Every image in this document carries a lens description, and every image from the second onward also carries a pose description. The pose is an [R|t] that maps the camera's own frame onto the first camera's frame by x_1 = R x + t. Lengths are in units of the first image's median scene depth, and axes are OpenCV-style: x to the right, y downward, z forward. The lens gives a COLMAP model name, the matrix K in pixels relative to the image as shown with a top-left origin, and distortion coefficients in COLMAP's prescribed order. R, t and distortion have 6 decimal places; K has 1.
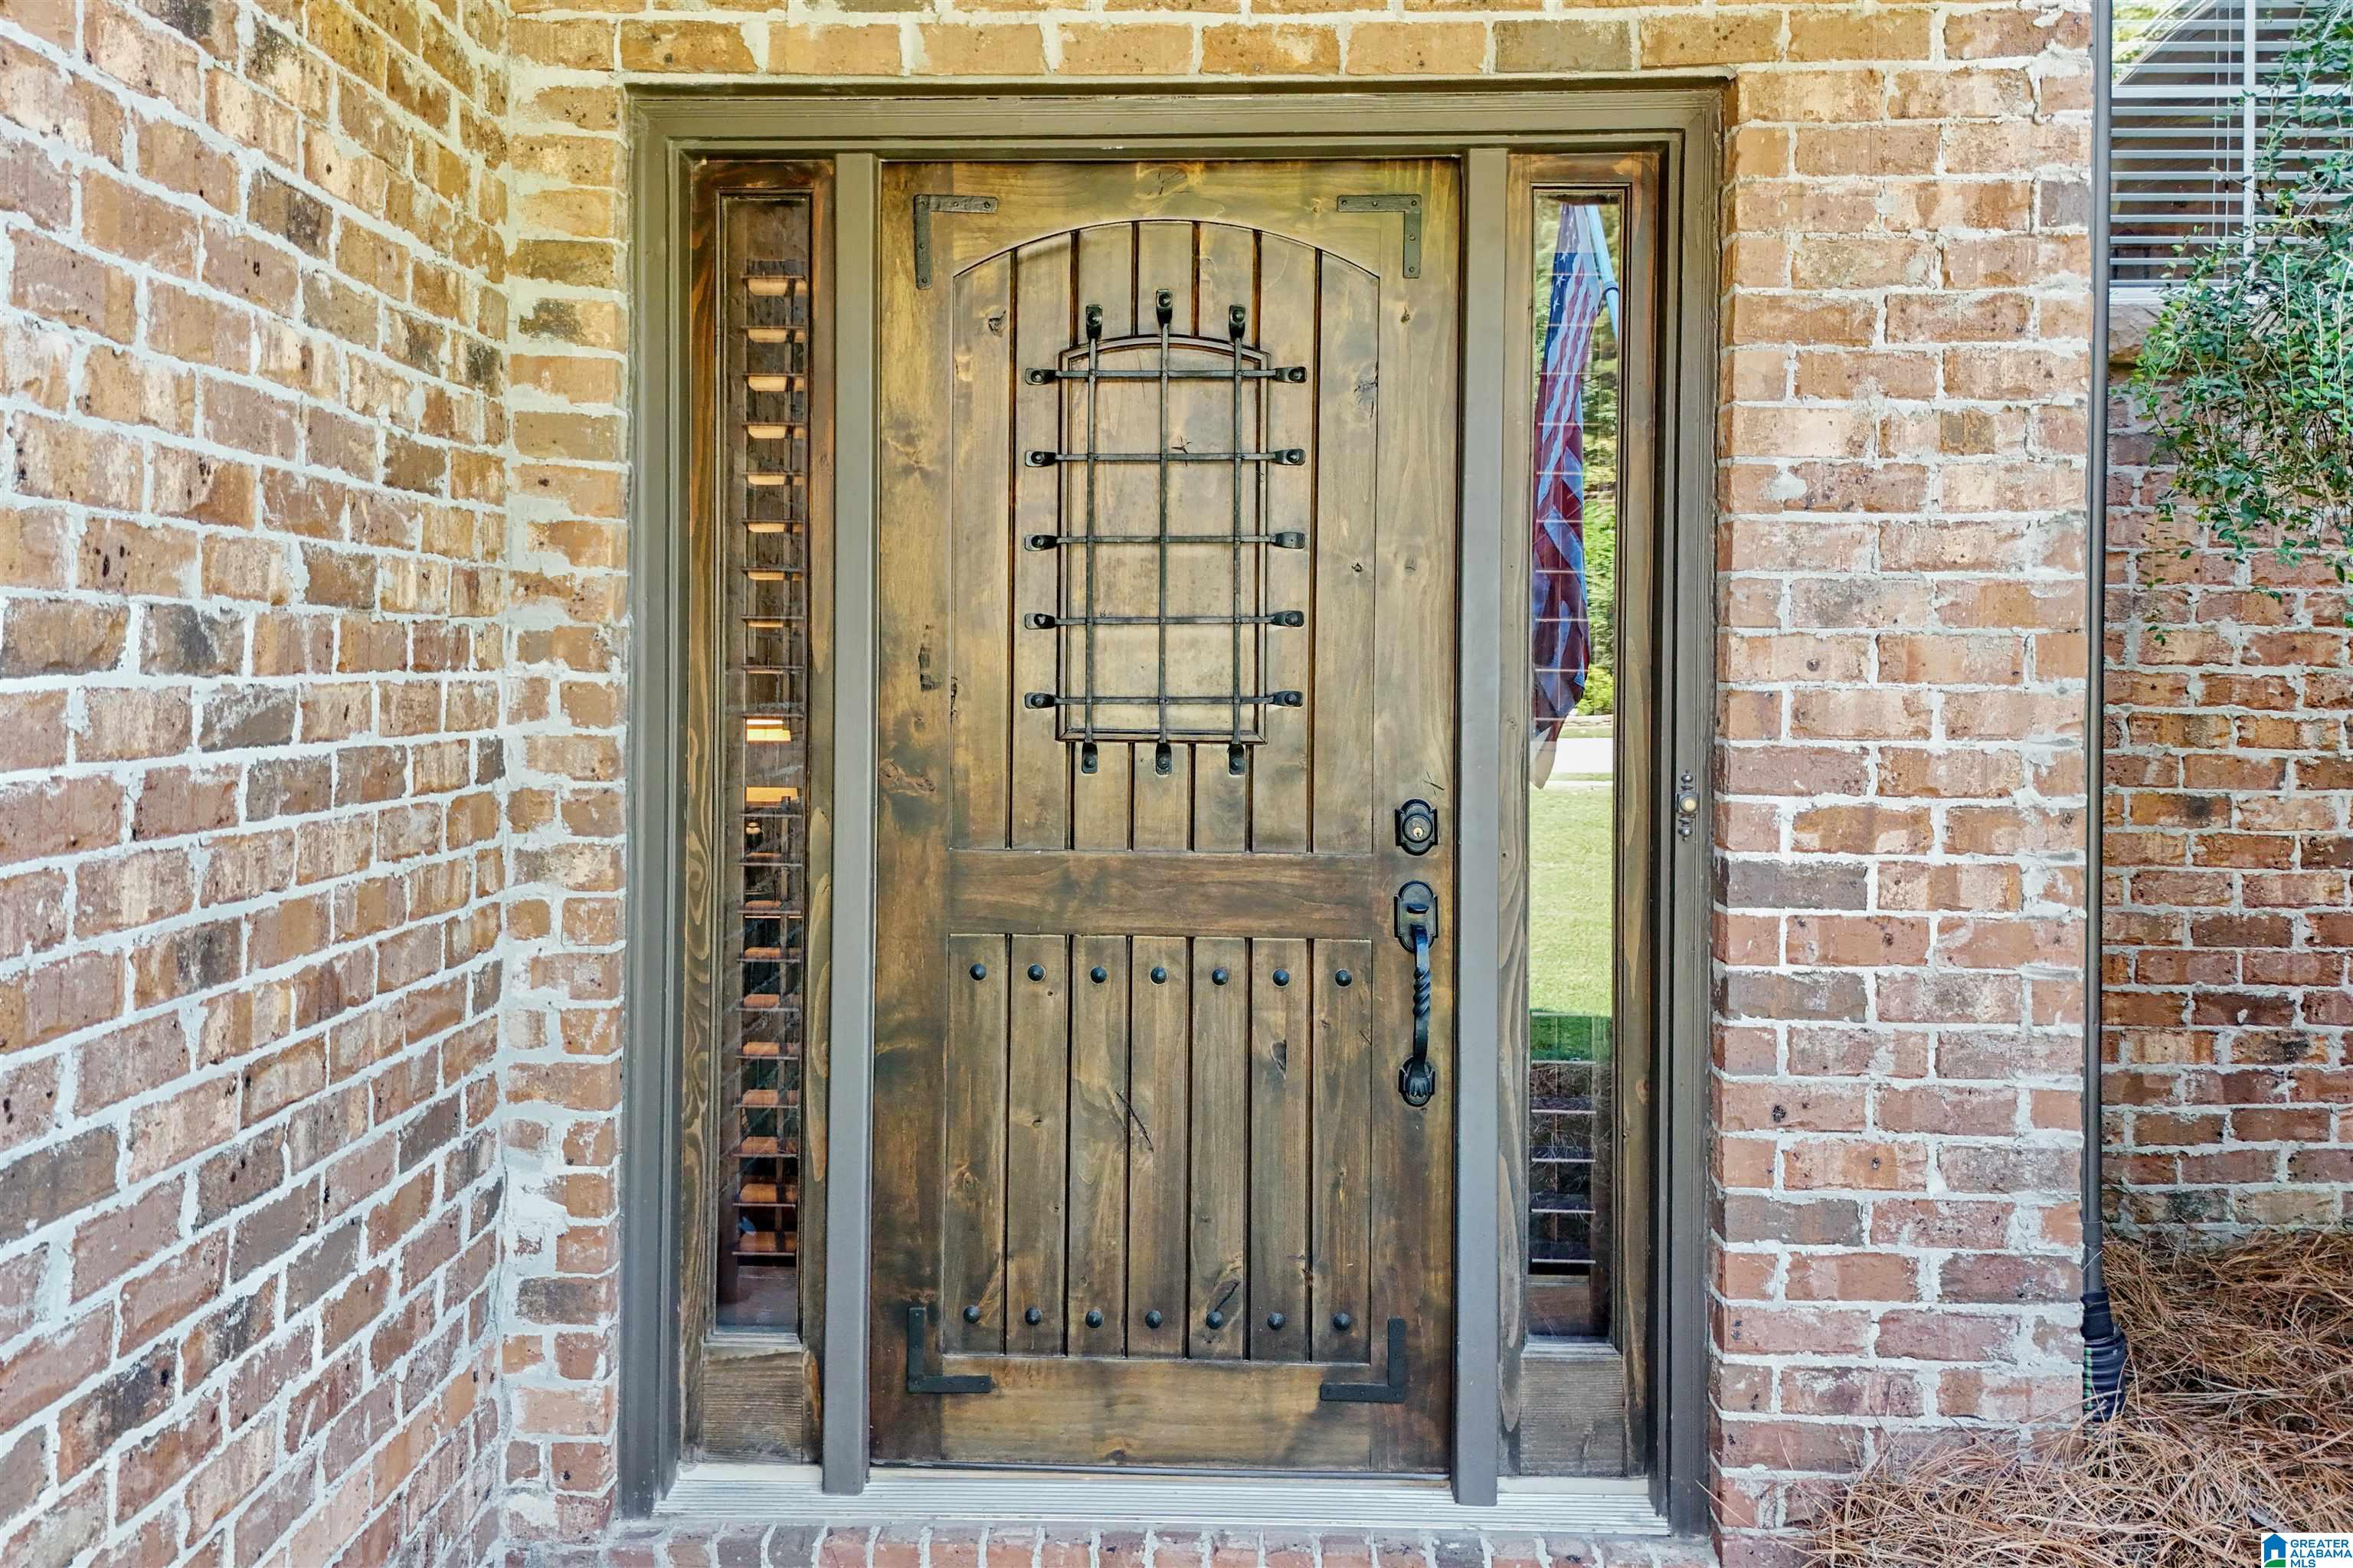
lens RADIAL K [[1854.1, 0, 1113.2], [0, 1854.1, 668.9], [0, 0, 1]] dist [0.056638, -0.039743]
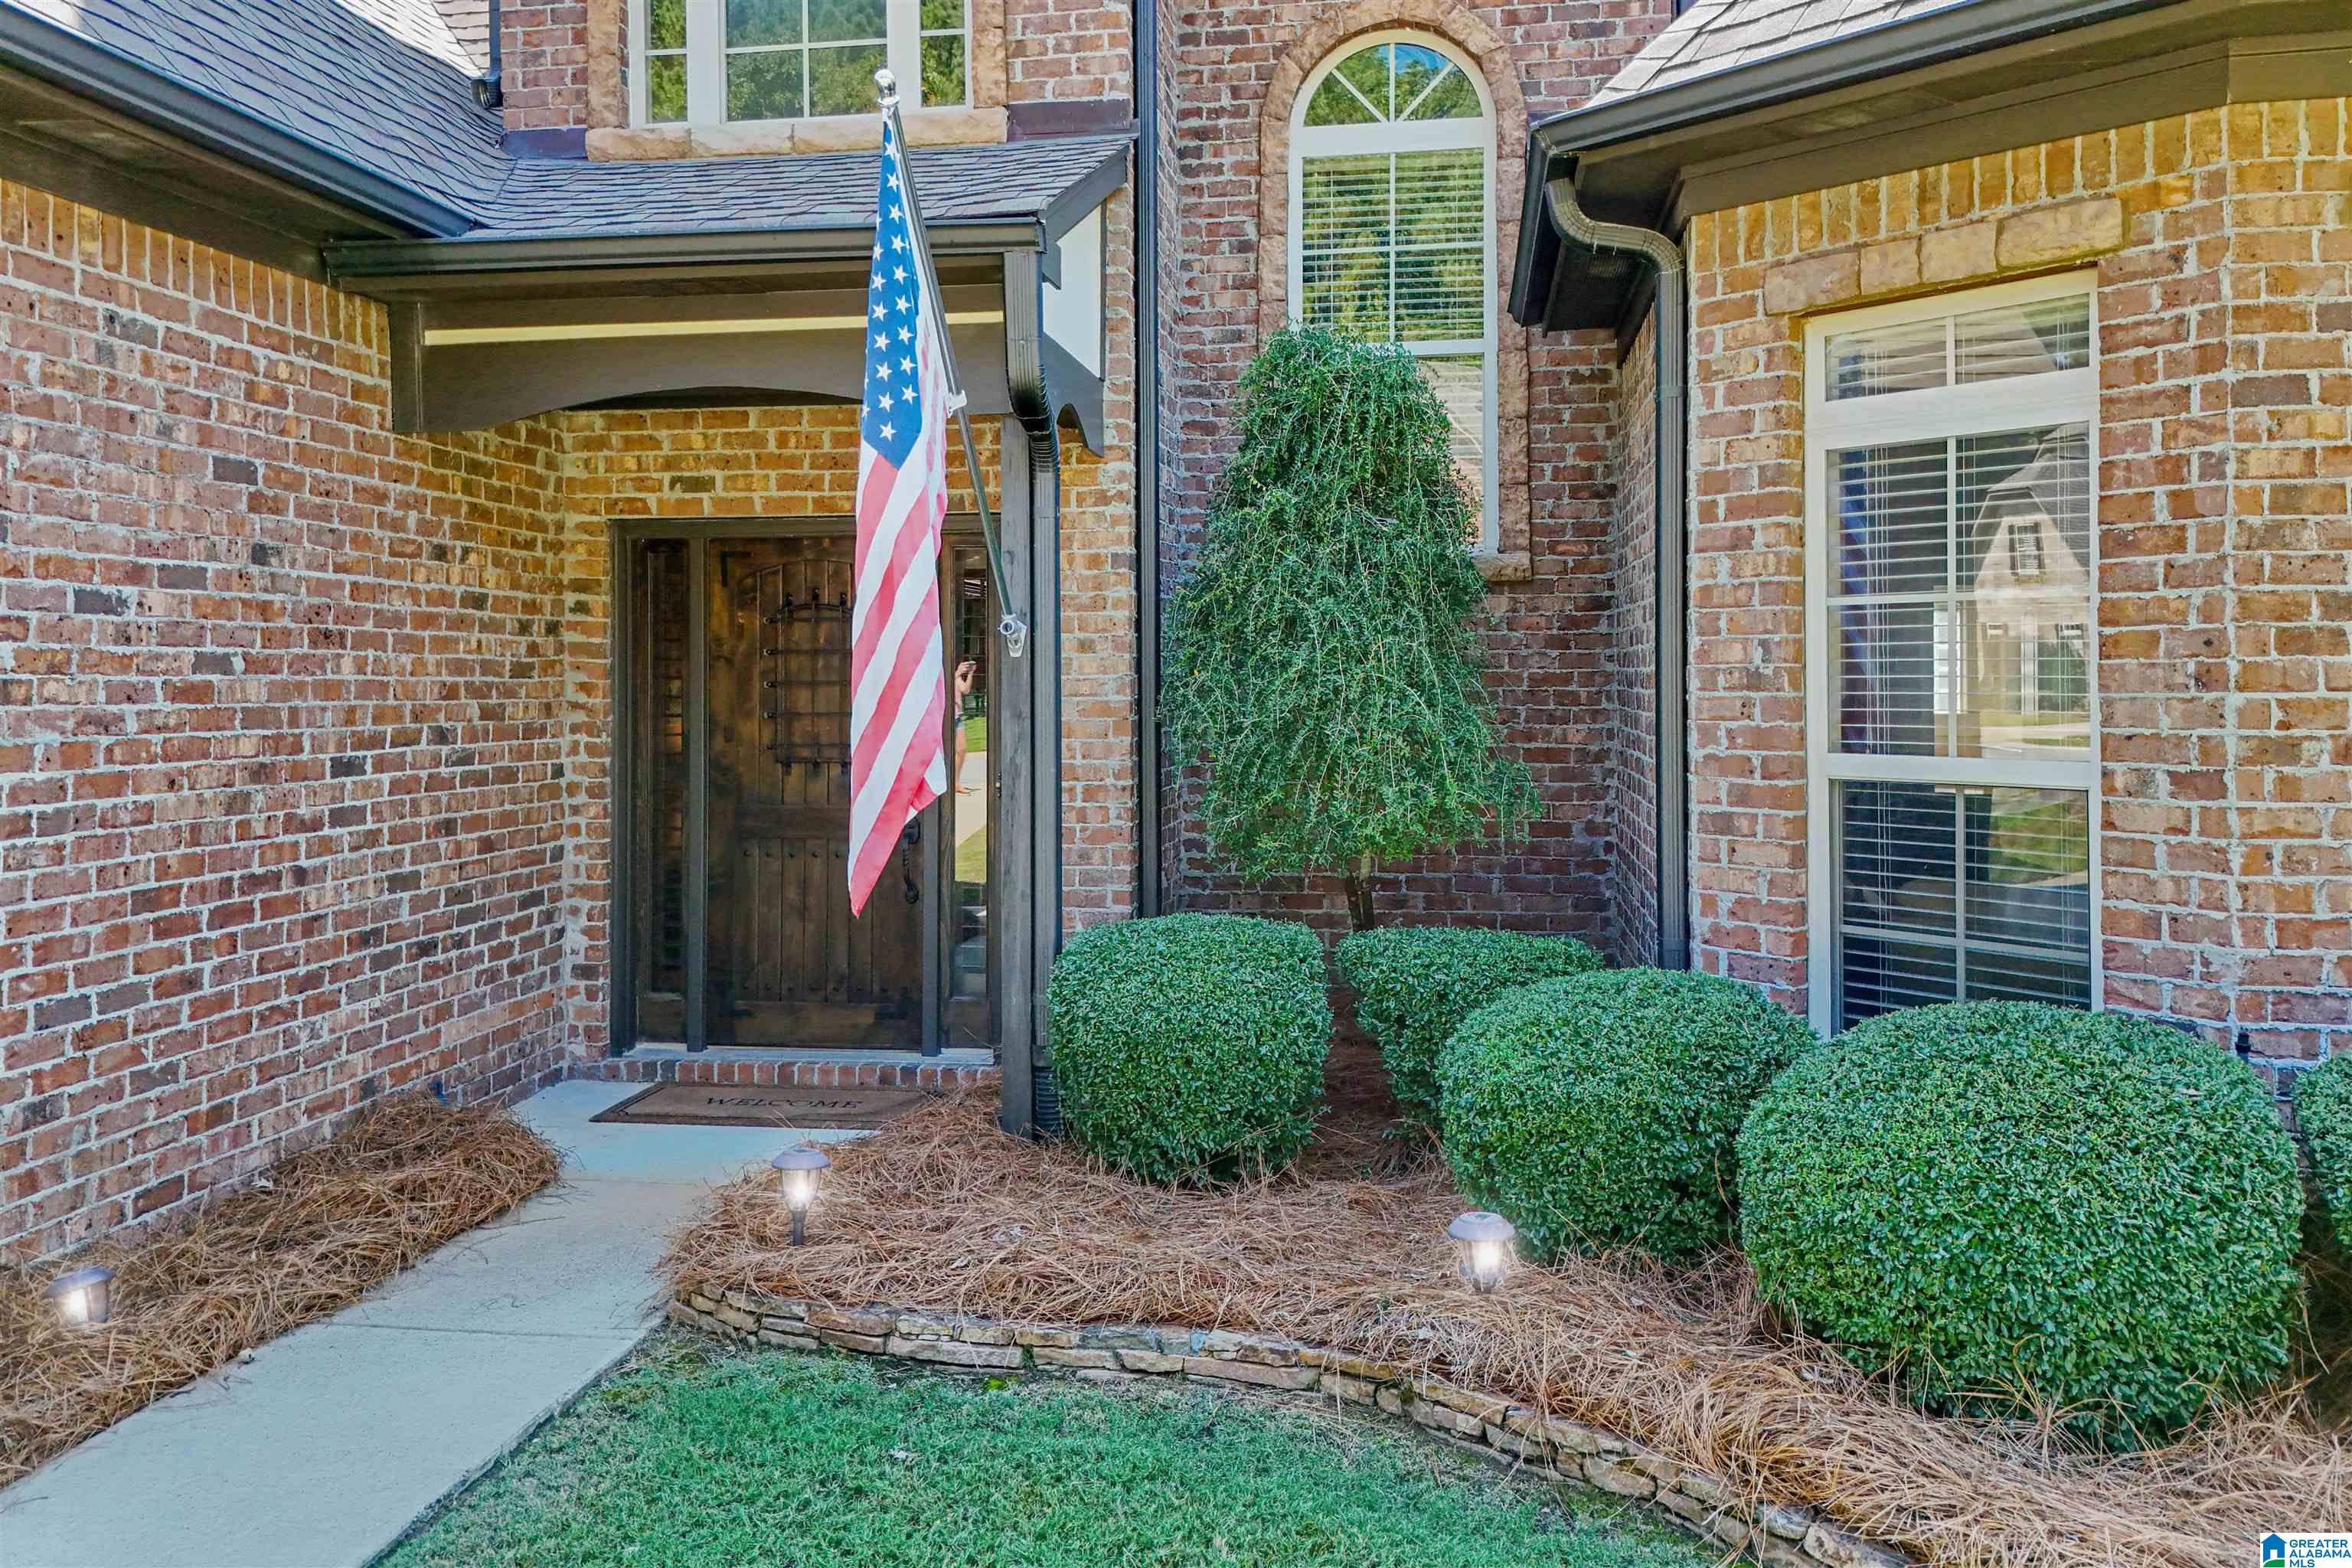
lens RADIAL K [[1787.1, 0, 1178.8], [0, 1787.1, 670.5], [0, 0, 1]] dist [0.067391, -0.069393]
pose [[0.992775, -0.010511, -0.119526, 0.868964], [0.009134, 0.999885, -0.012065, -0.056646], [0.119639, 0.010886, 0.992758, -1.480160]]
